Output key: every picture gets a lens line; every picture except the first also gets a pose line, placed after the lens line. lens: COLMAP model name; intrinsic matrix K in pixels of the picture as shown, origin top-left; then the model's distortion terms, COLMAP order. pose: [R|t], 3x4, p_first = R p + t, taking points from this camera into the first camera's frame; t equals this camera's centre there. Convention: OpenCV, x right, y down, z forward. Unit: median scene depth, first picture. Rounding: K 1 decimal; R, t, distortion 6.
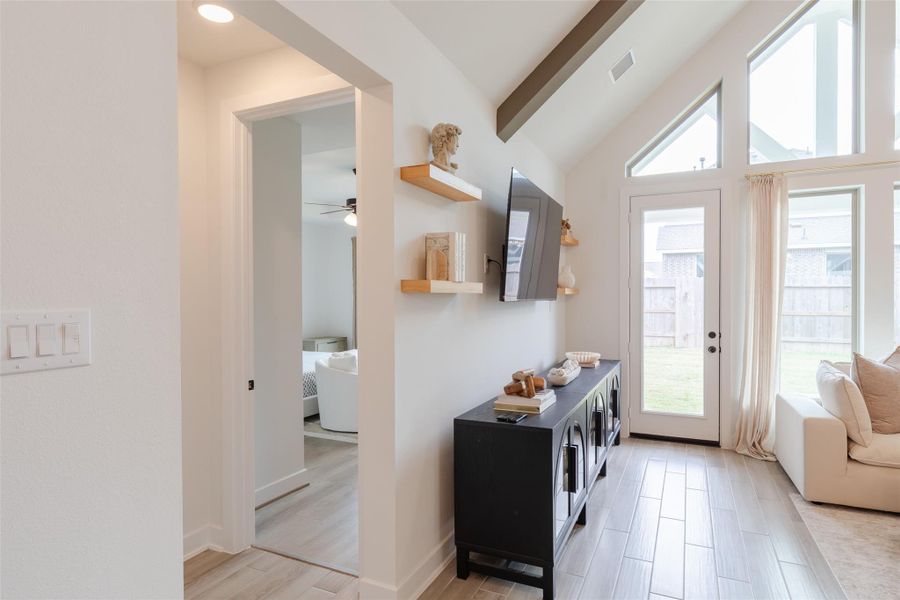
lens RADIAL K [[509.5, 0, 436.2], [0, 509.5, 298.5], [0, 0, 1]] dist [0.002837, 0.001578]
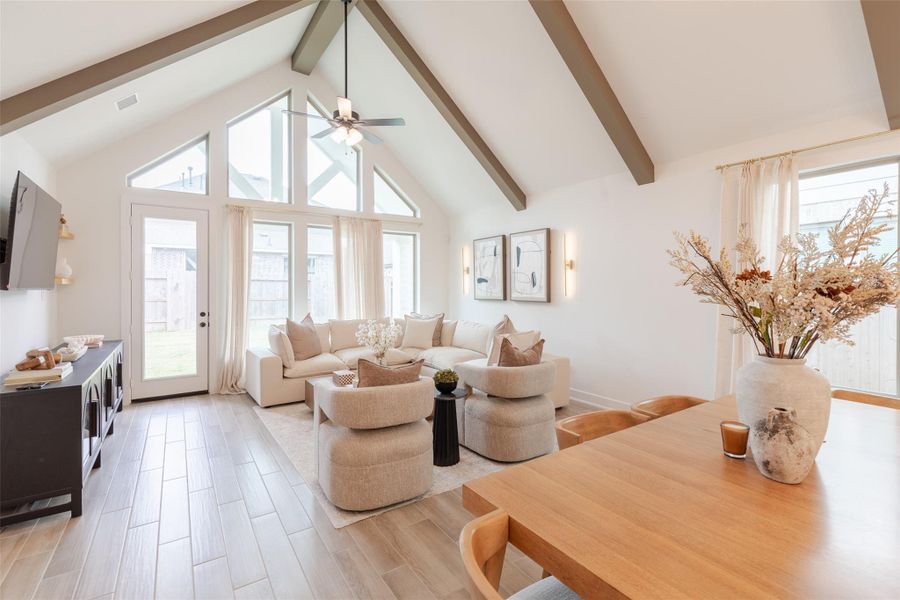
lens RADIAL K [[425.1, 0, 472.7], [0, 425.1, 288.5], [0, 0, 1]] dist [0.003217, 0.000291]
pose [[0.483299, -0.003403, 0.875449, -0.130997], [0.003509, 0.999992, 0.001949, 0.002348], [-0.875448, 0.002130, 0.483307, -0.226567]]
